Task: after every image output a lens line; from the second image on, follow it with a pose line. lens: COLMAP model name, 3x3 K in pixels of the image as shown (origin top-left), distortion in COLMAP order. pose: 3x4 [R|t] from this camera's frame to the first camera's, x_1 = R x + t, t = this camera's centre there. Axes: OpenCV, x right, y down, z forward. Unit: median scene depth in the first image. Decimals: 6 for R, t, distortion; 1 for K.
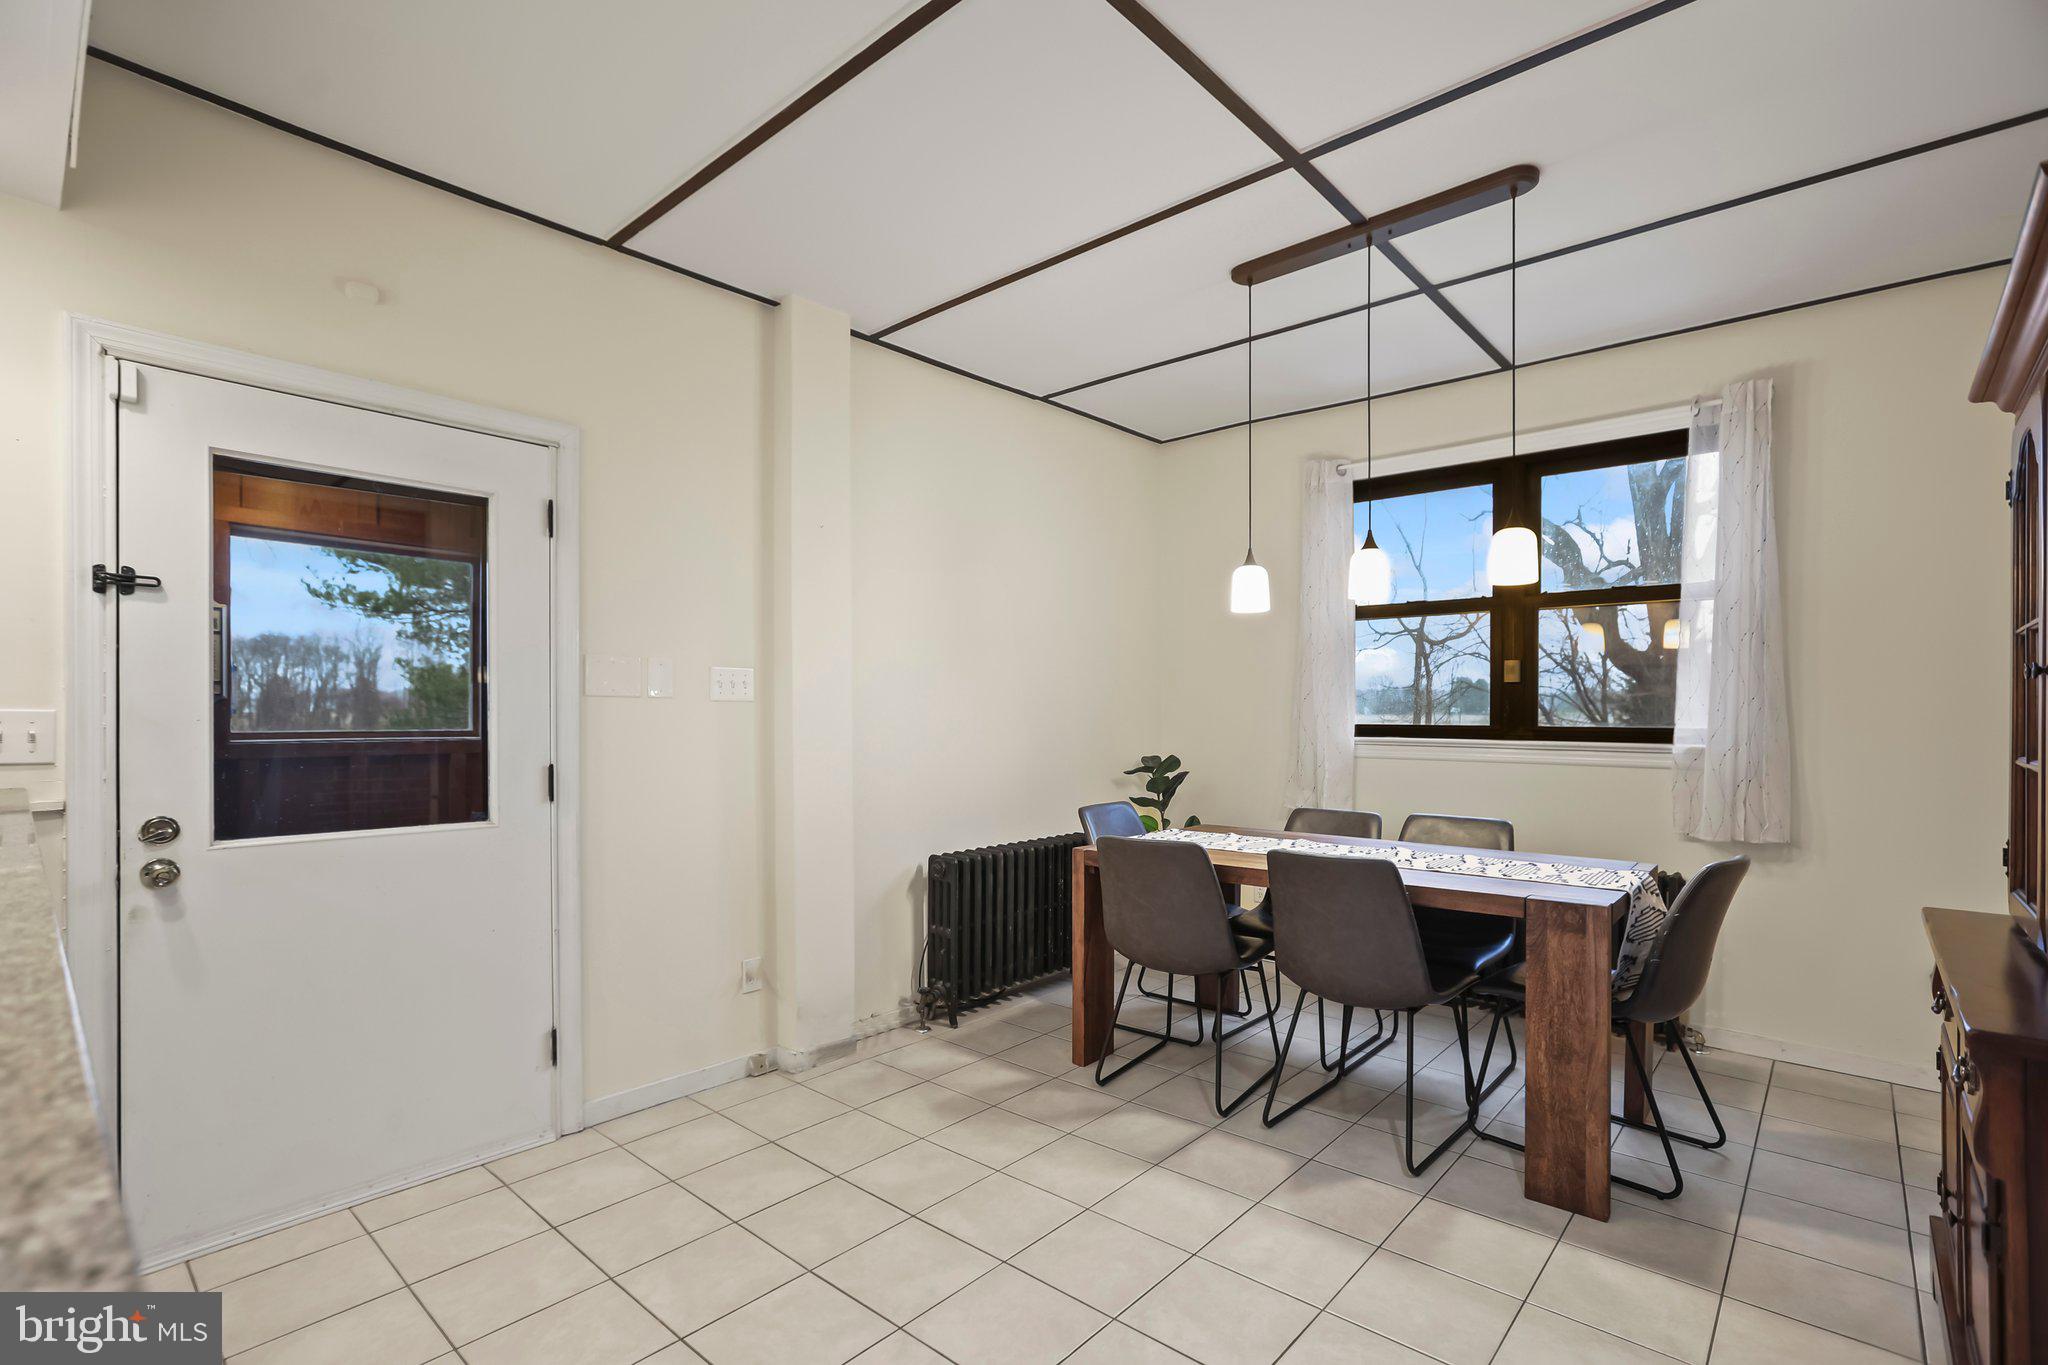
lens RADIAL K [[935.8, 0, 1019.9], [0, 935.8, 692.2], [0, 0, 1]] dist [-0.045490, 0.029332]
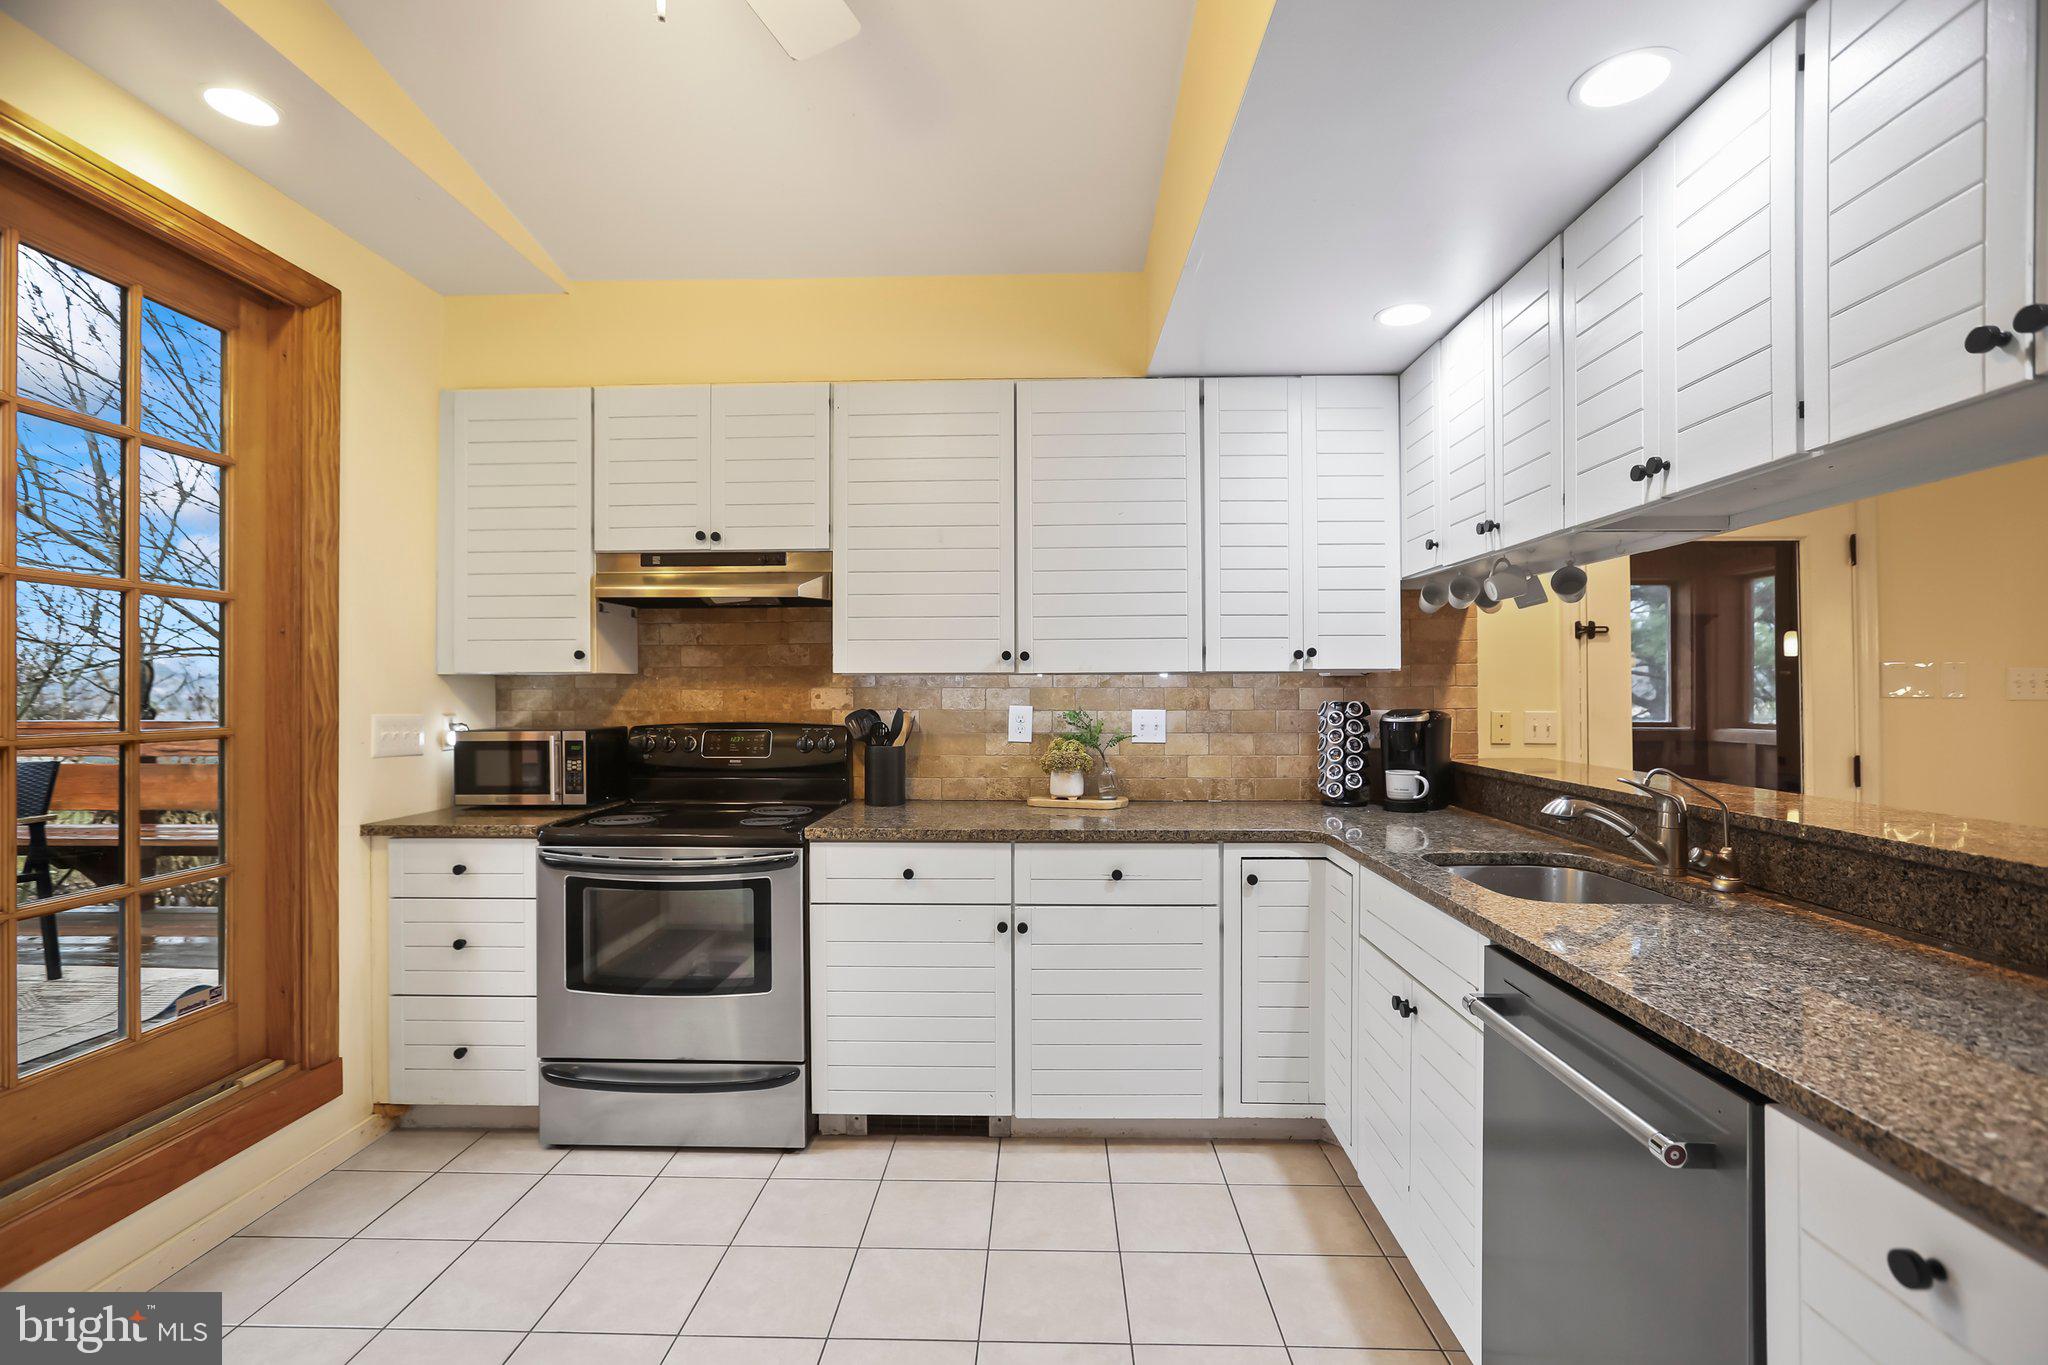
lens RADIAL K [[927.3, 0, 1024.8], [0, 927.3, 694.6], [0, 0, 1]] dist [-0.043927, 0.025387]
pose [[0.649008, -0.002260, -0.760779, -0.265967], [0.022042, 0.999632, 0.015834, -0.037108], [0.760463, -0.027046, 0.648818, -0.499533]]
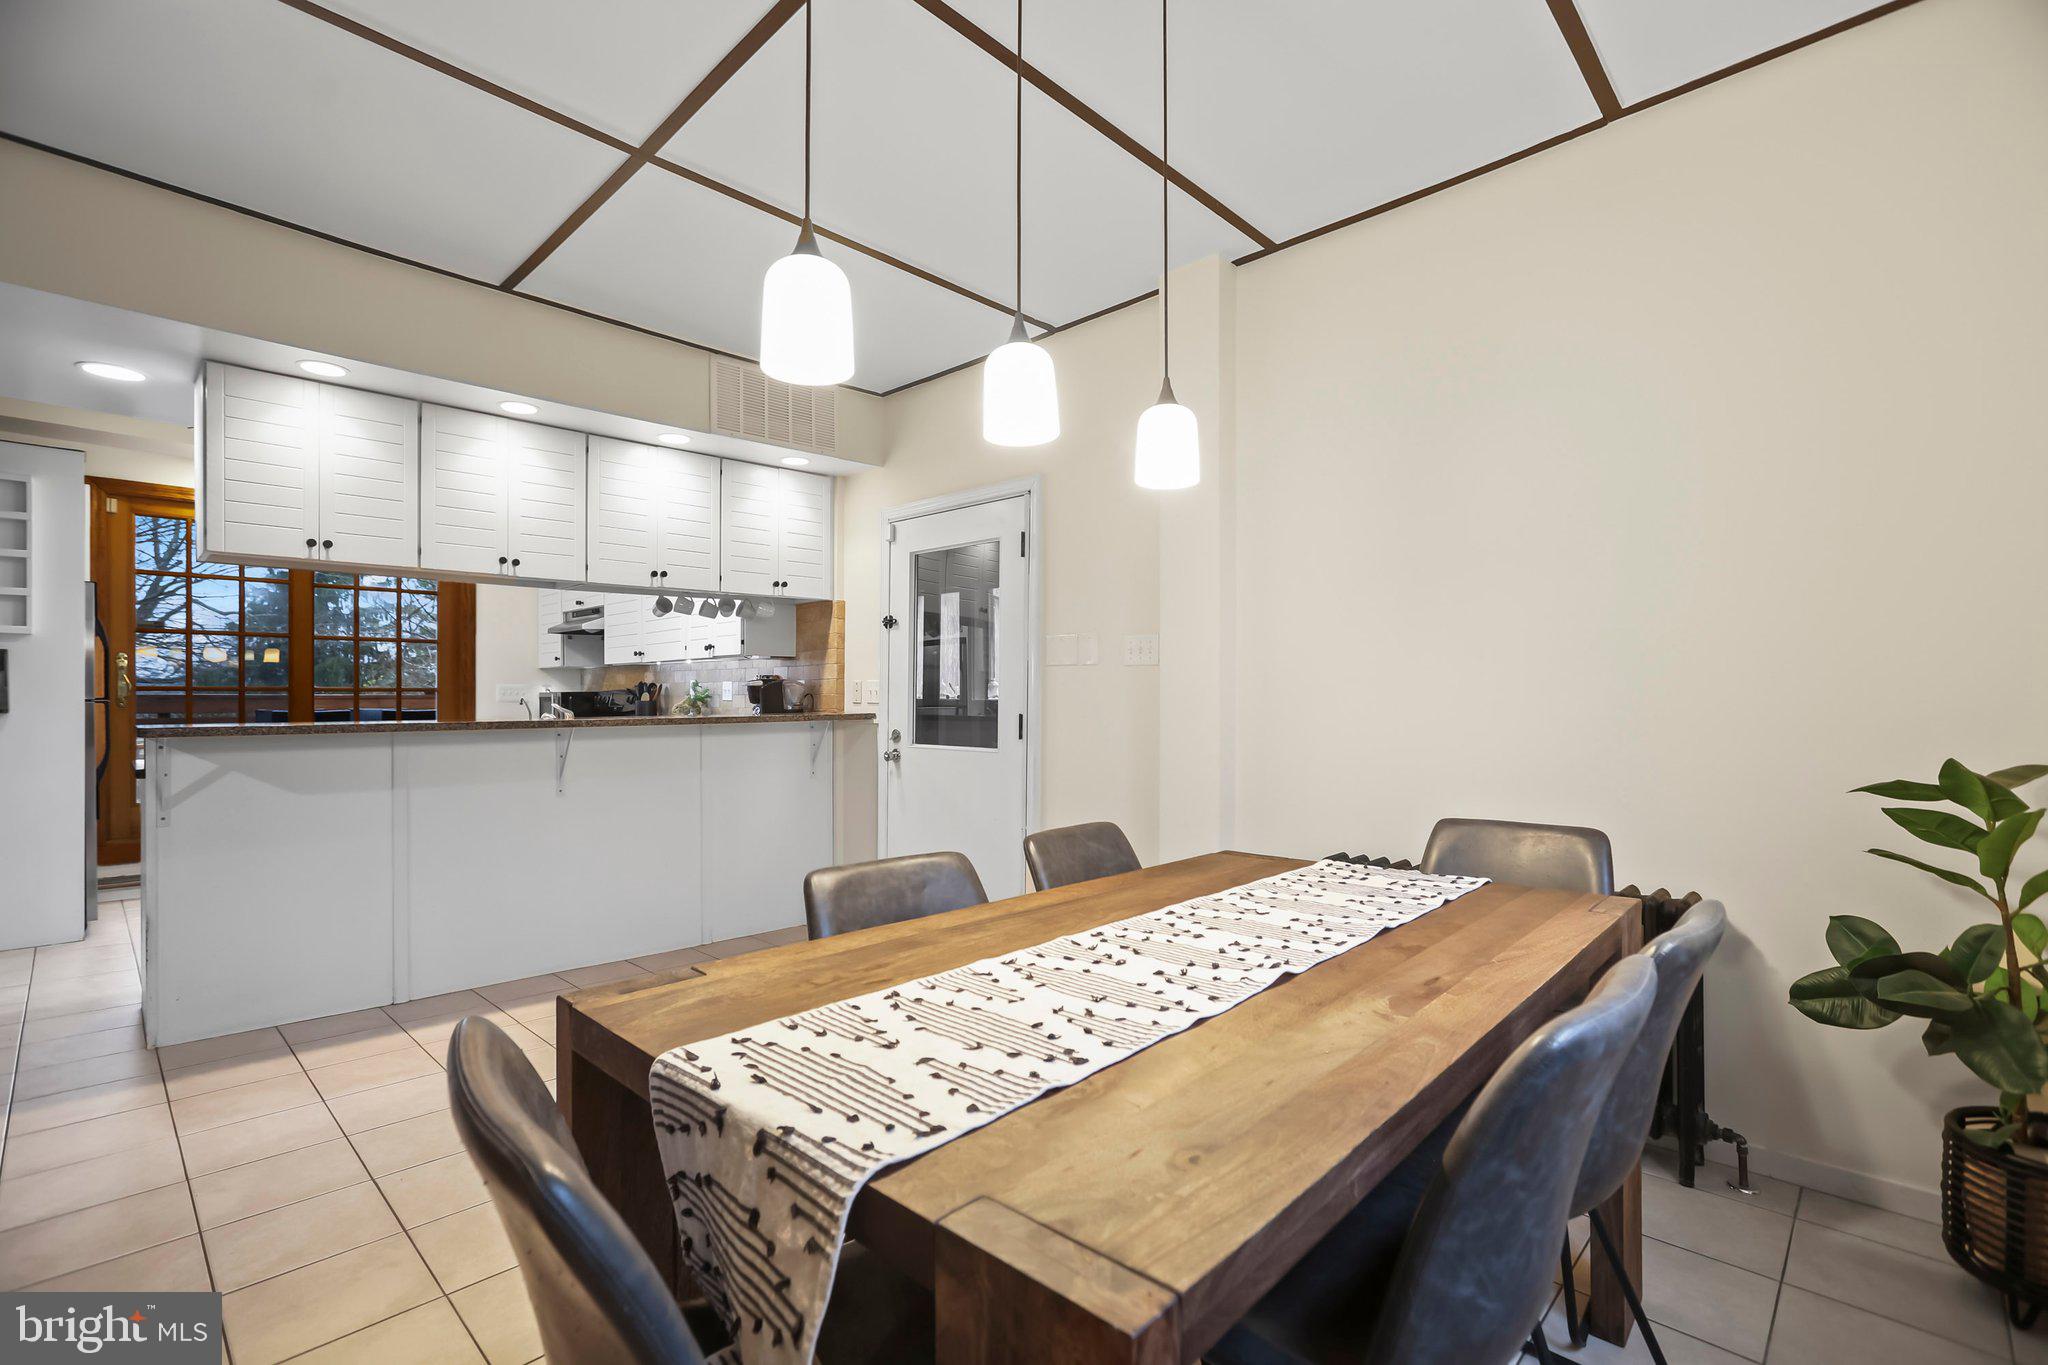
lens RADIAL K [[935.8, 0, 1019.9], [0, 935.8, 692.2], [0, 0, 1]] dist [-0.045490, 0.029332]
pose [[-0.031367, -0.003397, -0.999502, 0.867934], [0.026856, 0.999630, -0.004240, 0.045526], [0.999147, -0.026976, -0.031265, 0.942801]]
